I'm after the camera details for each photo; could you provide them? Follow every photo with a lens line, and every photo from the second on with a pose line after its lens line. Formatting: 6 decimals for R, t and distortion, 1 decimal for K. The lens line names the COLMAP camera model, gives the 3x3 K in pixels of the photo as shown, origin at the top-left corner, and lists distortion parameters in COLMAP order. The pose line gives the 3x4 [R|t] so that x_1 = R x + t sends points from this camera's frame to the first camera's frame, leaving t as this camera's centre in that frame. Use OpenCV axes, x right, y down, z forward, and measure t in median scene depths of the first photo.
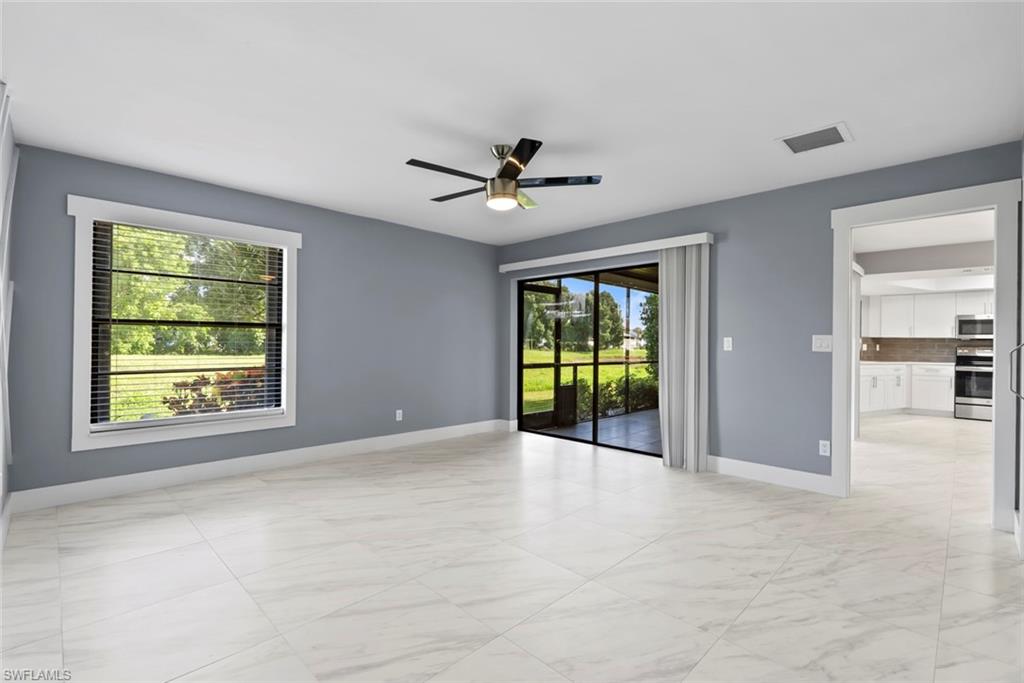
lens RADIAL K [[464.4, 0, 511.7], [0, 464.4, 344.3], [0, 0, 1]] dist [0.001214, 0.000458]
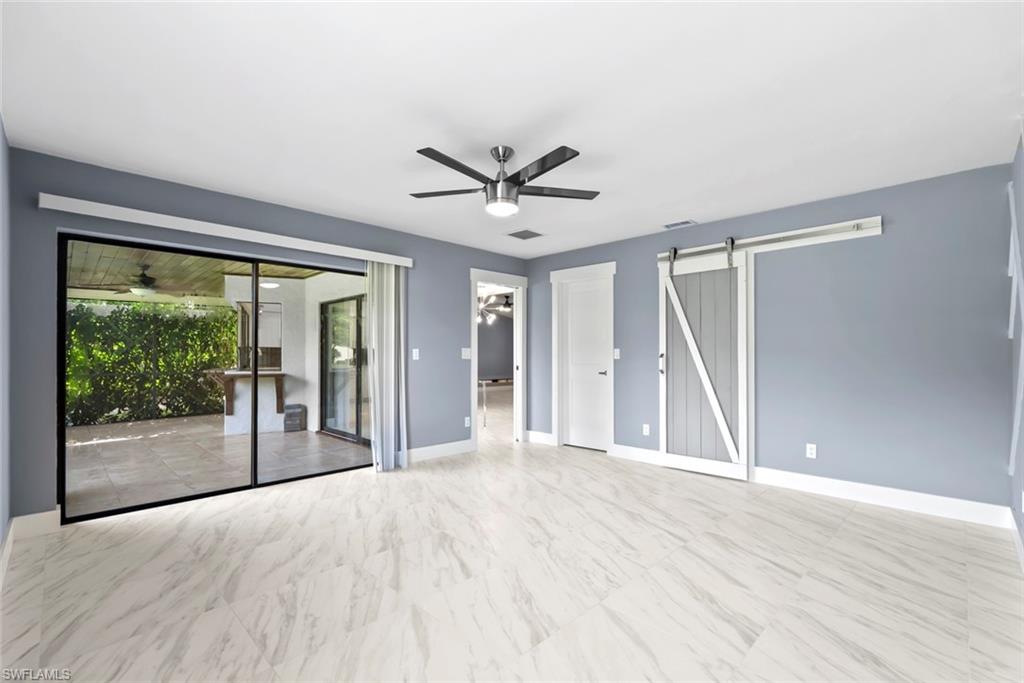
lens RADIAL K [[464.4, 0, 511.7], [0, 464.4, 344.3], [0, 0, 1]] dist [0.001214, 0.000458]
pose [[-0.010661, 0.018605, 0.999770, -0.817885], [0.005289, 0.999814, -0.018550, -0.002513], [-0.999929, 0.005090, -0.010758, 0.831659]]
